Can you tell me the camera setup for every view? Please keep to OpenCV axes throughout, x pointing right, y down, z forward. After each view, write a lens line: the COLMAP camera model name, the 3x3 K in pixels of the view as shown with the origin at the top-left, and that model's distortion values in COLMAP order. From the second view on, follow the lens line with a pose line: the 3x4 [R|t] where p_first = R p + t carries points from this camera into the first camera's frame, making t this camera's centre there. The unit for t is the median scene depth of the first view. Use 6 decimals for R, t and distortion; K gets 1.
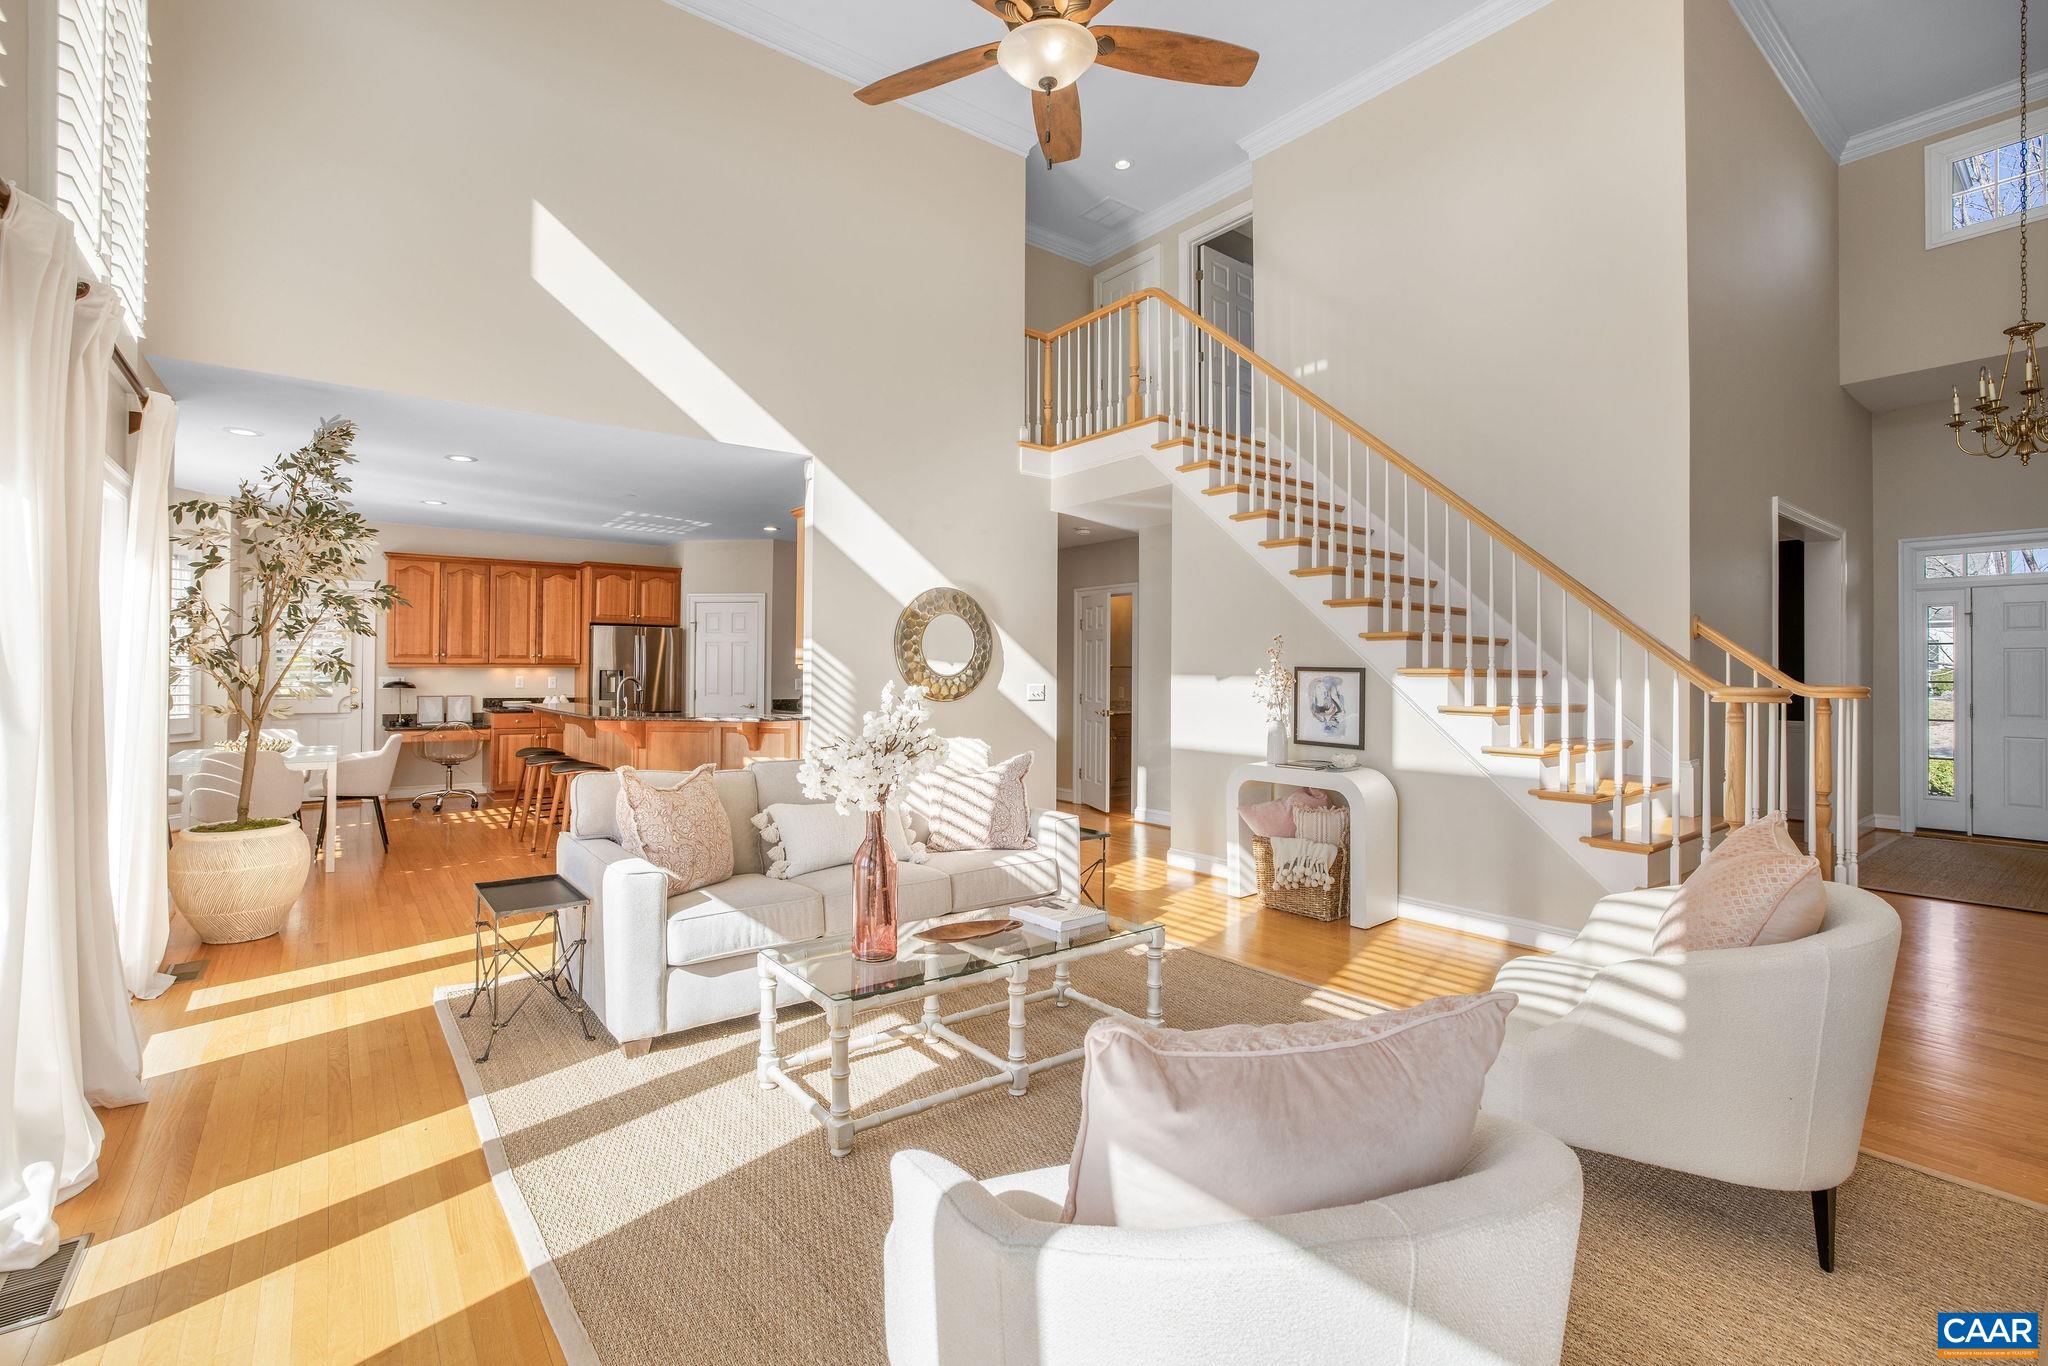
lens RADIAL K [[878.8, 0, 1010.6], [0, 878.8, 668.6], [0, 0, 1]] dist [0.001055, 0.003237]
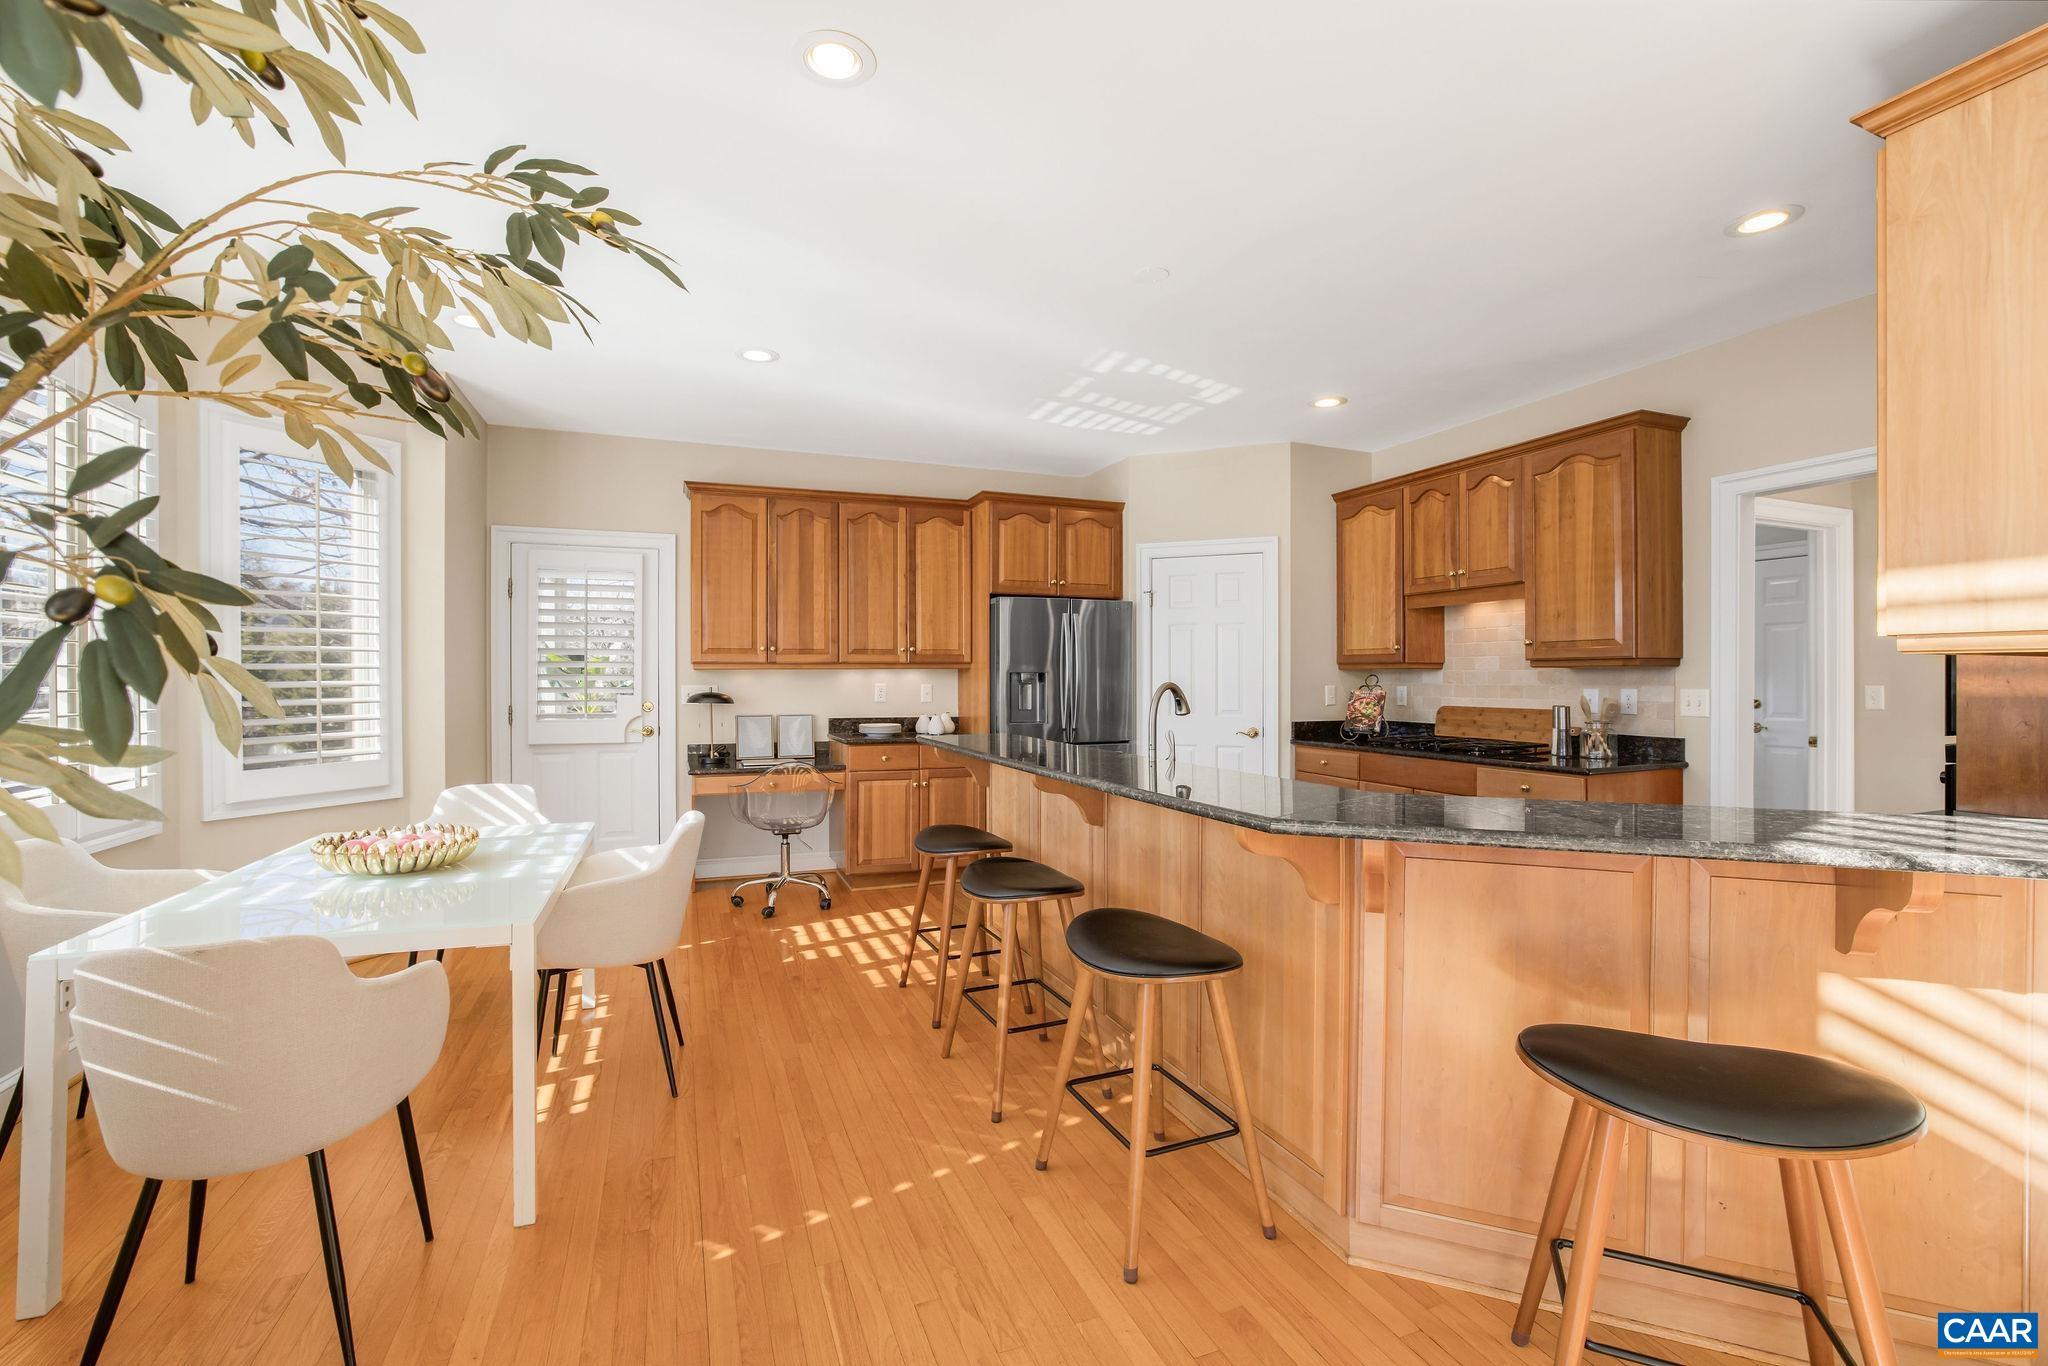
lens RADIAL K [[878.8, 0, 1066.3], [0, 878.8, 687.3], [0, 0, 1]] dist [0.001055, 0.003237]
pose [[0.976529, -0.000929, -0.215384, -0.304470], [0.004212, 0.999882, 0.014783, 0.002924], [0.215345, -0.015343, 0.976418, 0.432838]]
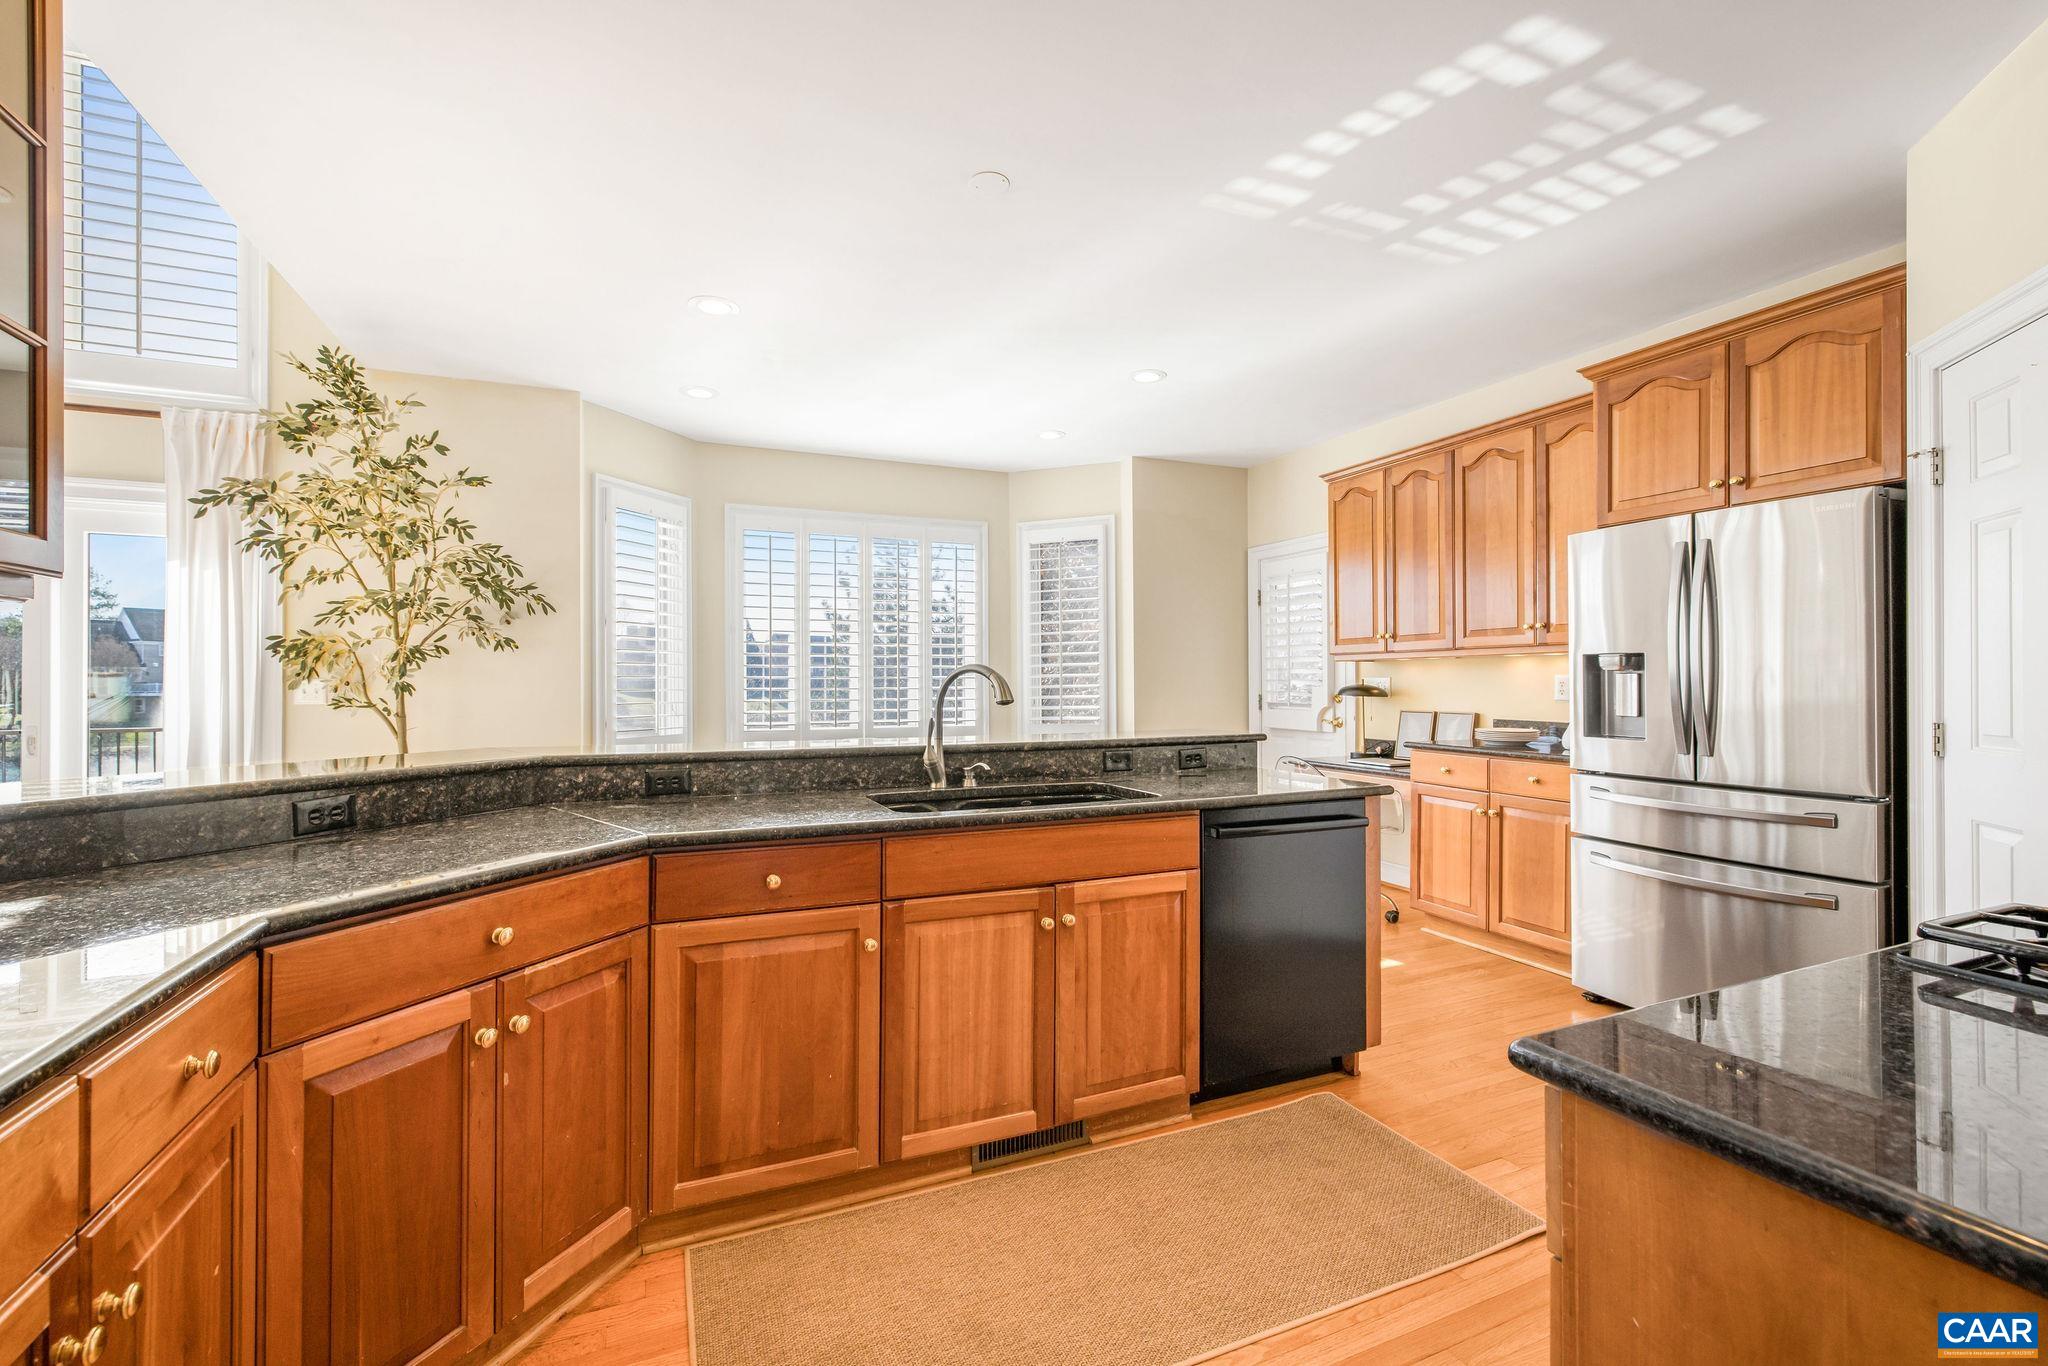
lens RADIAL K [[879.2, 0, 1019.6], [0, 879.2, 679.1], [0, 0, 1]] dist [-0.012827, 0.000835]
pose [[-0.240027, -0.004410, -0.970756, -0.062596], [0.004618, 0.999973, -0.005685, 0.012769], [0.970755, -0.005848, -0.240000, 0.875438]]
